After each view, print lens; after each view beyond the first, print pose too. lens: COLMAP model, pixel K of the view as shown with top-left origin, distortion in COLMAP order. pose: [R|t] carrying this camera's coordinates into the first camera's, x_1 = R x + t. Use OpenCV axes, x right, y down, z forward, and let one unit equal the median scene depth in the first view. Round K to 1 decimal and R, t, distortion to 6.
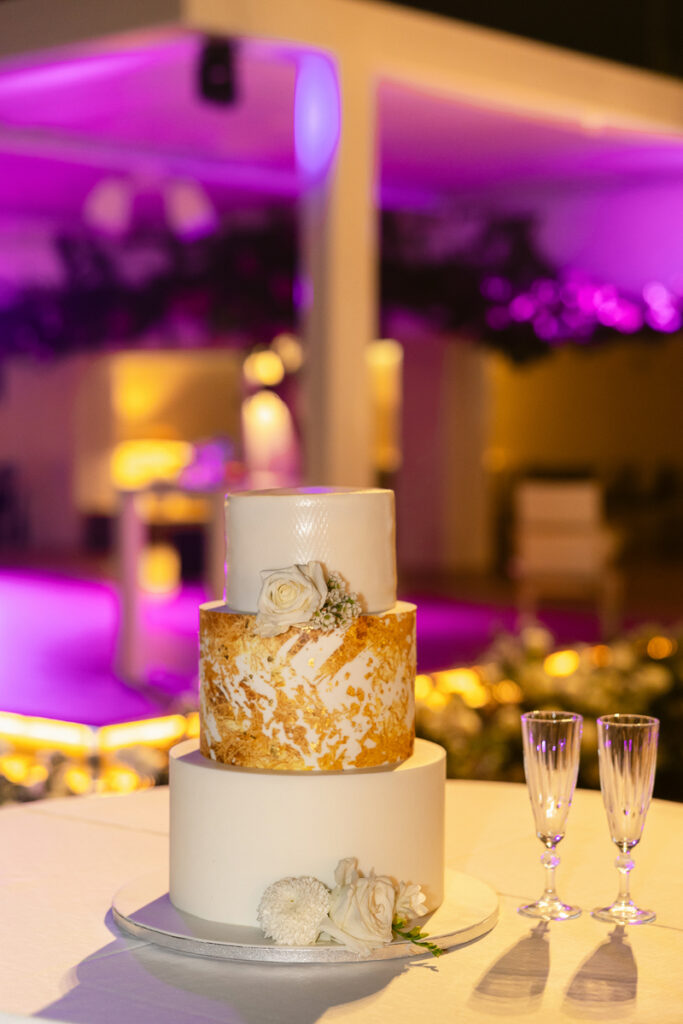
lens RADIAL K [[2008.1, 0, 341.5], [0, 2008.1, 512.0], [0, 0, 1]] dist [0.005231, 0.128881]
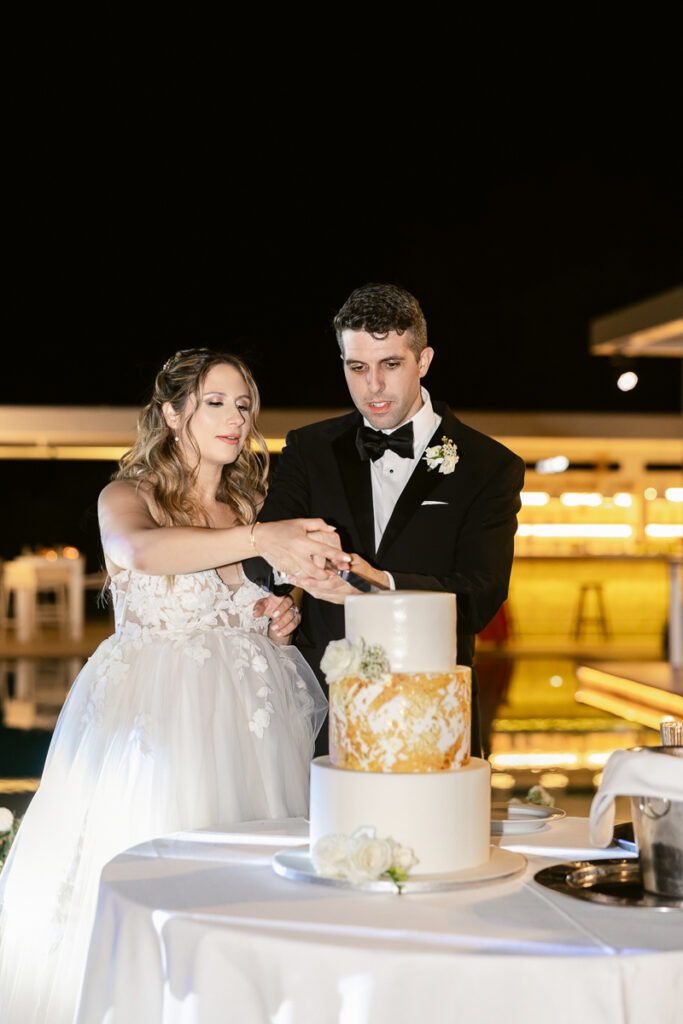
lens RADIAL K [[2008.1, 0, 341.5], [0, 2008.1, 512.0], [0, 0, 1]] dist [0.005231, 0.128881]
pose [[0.823781, 0.002468, -0.566903, 0.862005], [-0.030513, 0.998734, -0.039990, -0.010154], [0.566087, 0.050241, 0.822813, -0.316539]]
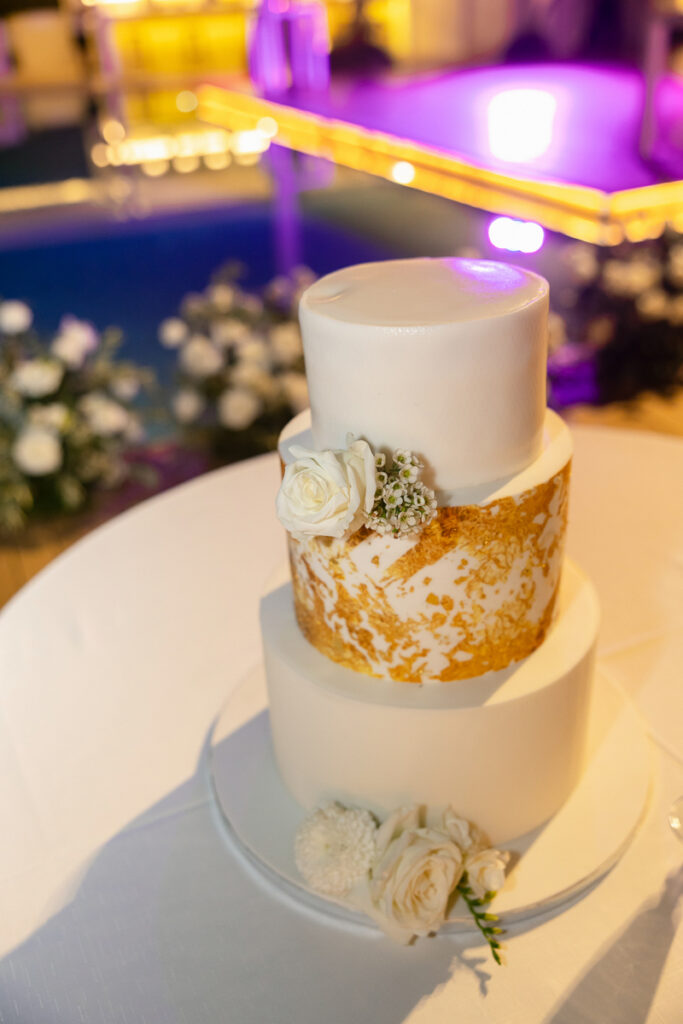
lens RADIAL K [[984.1, 0, 341.5], [0, 984.1, 512.0], [0, 0, 1]] dist [-0.003071, -0.001879]
pose [[0.905989, 0.166330, -0.389253, 0.107542], [0.032246, 0.889776, 0.455257, -0.100762], [0.422071, -0.425010, 0.800764, 0.717136]]
